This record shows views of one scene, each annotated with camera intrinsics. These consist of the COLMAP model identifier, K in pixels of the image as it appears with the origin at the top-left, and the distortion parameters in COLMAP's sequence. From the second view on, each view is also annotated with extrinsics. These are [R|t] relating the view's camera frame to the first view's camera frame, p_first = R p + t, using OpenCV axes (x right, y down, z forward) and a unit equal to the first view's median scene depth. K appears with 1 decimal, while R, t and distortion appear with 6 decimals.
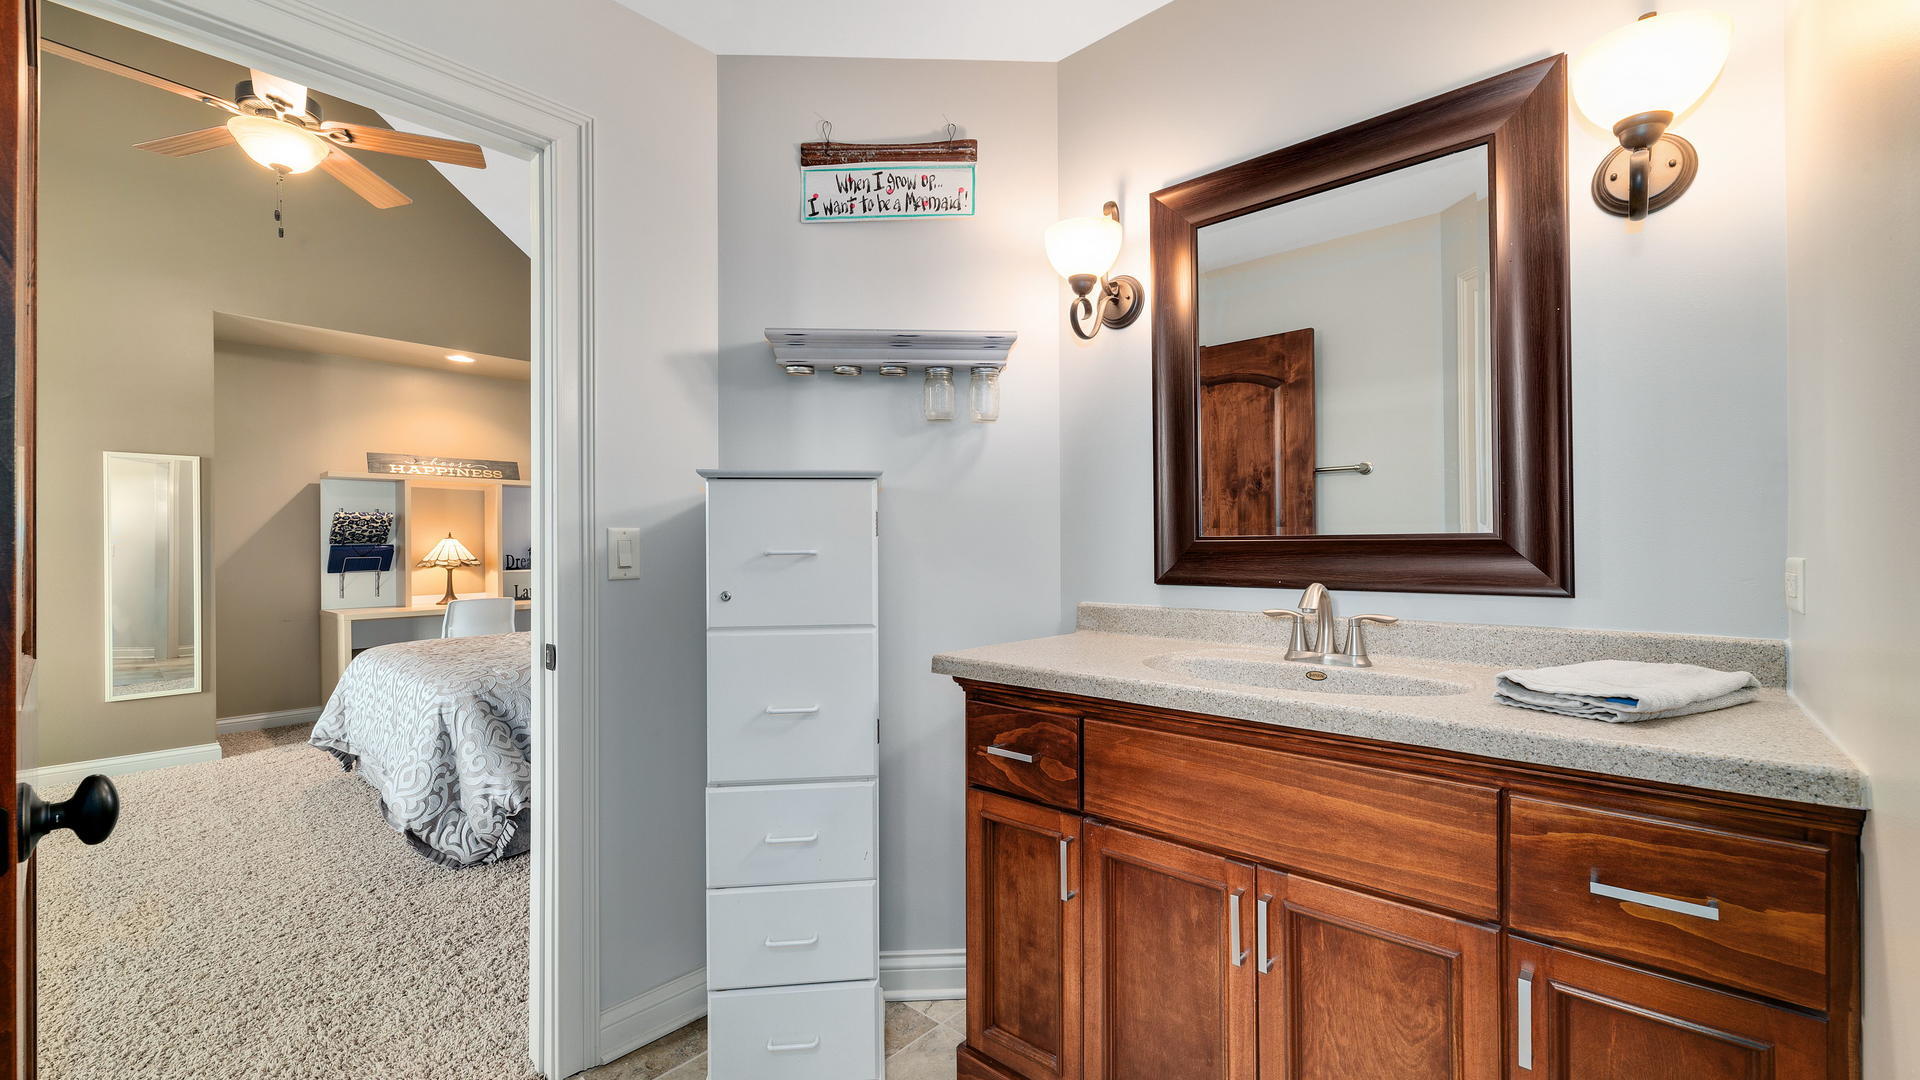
lens RADIAL K [[771.1, 0, 960.0], [0, 771.1, 540.0], [0, 0, 1]] dist [-0.000207, -0.000155]
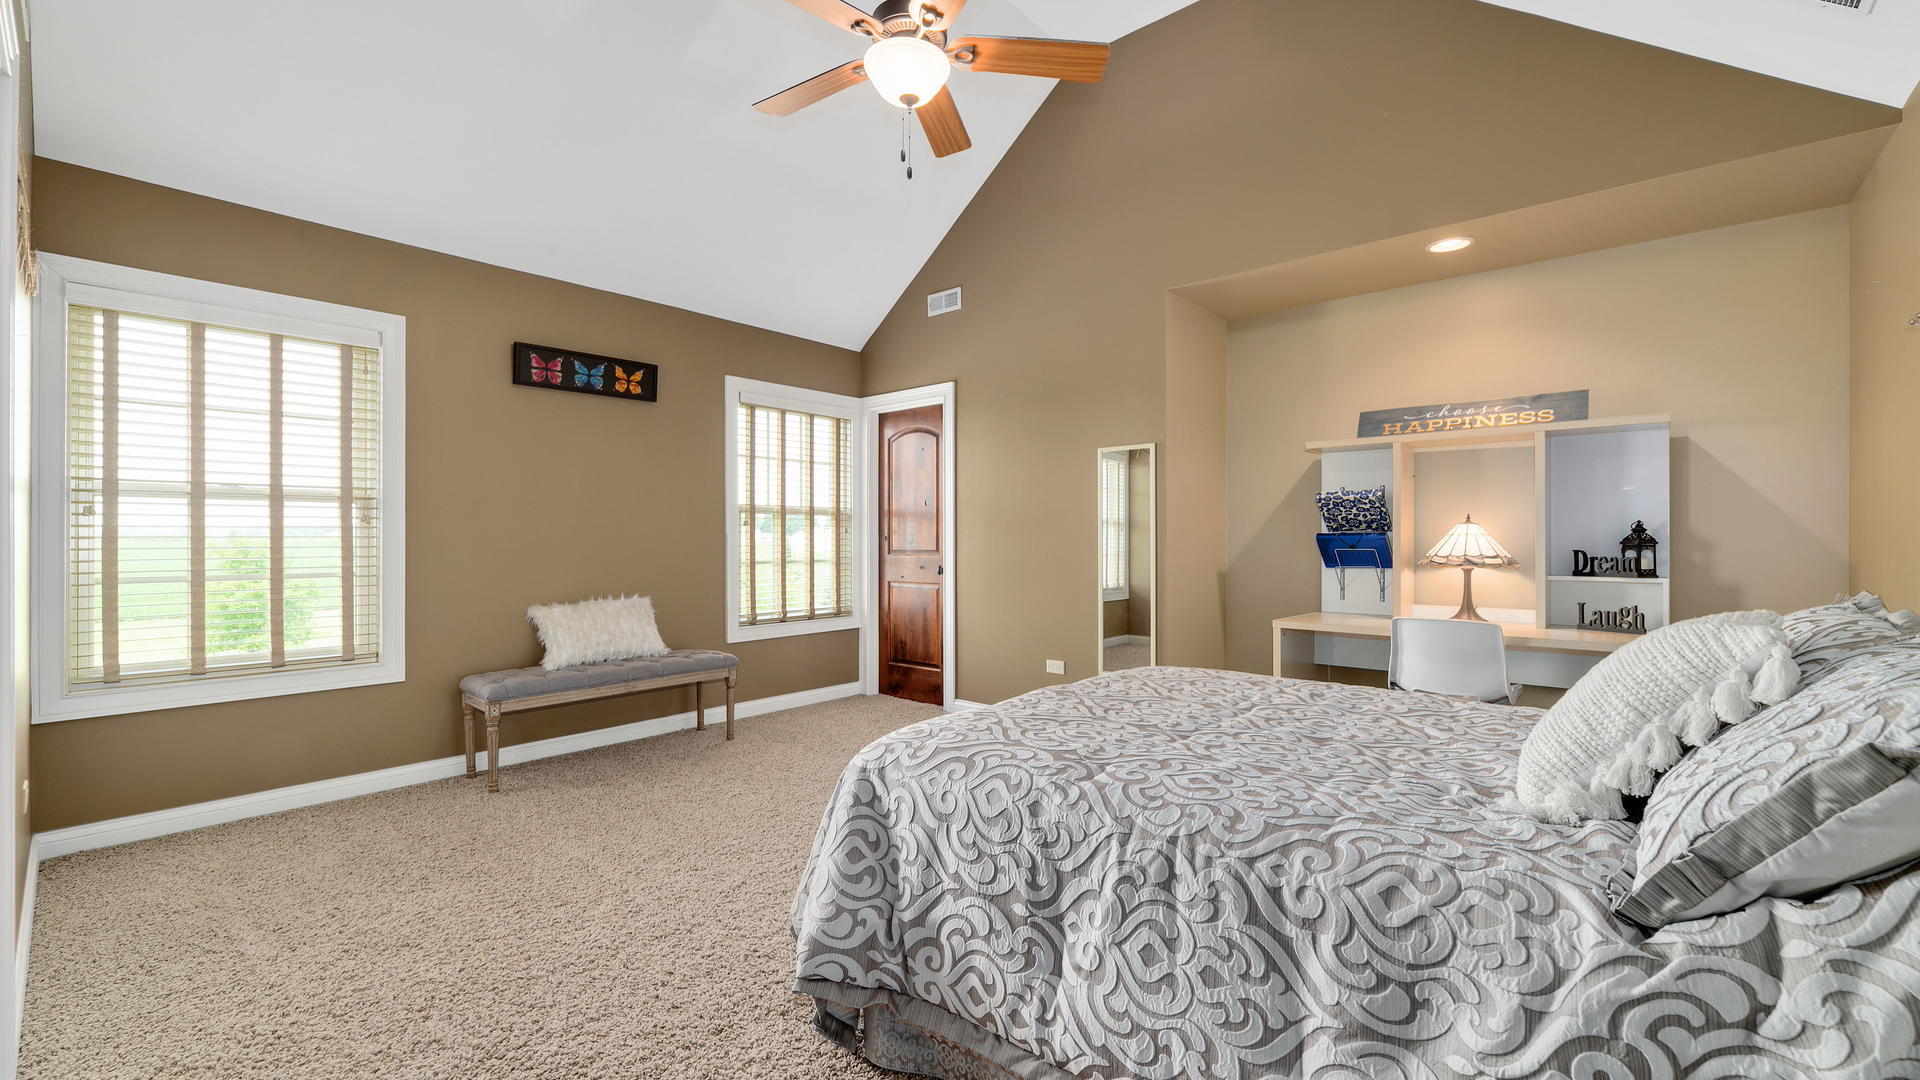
lens RADIAL K [[771.1, 0, 960.0], [0, 771.1, 540.0], [0, 0, 1]] dist [-0.000207, -0.000155]
pose [[0.012291, 0.008537, -0.999888, -0.005226], [0.007612, 0.999934, 0.008631, 0.003770], [0.999895, -0.007717, 0.012226, 0.599789]]
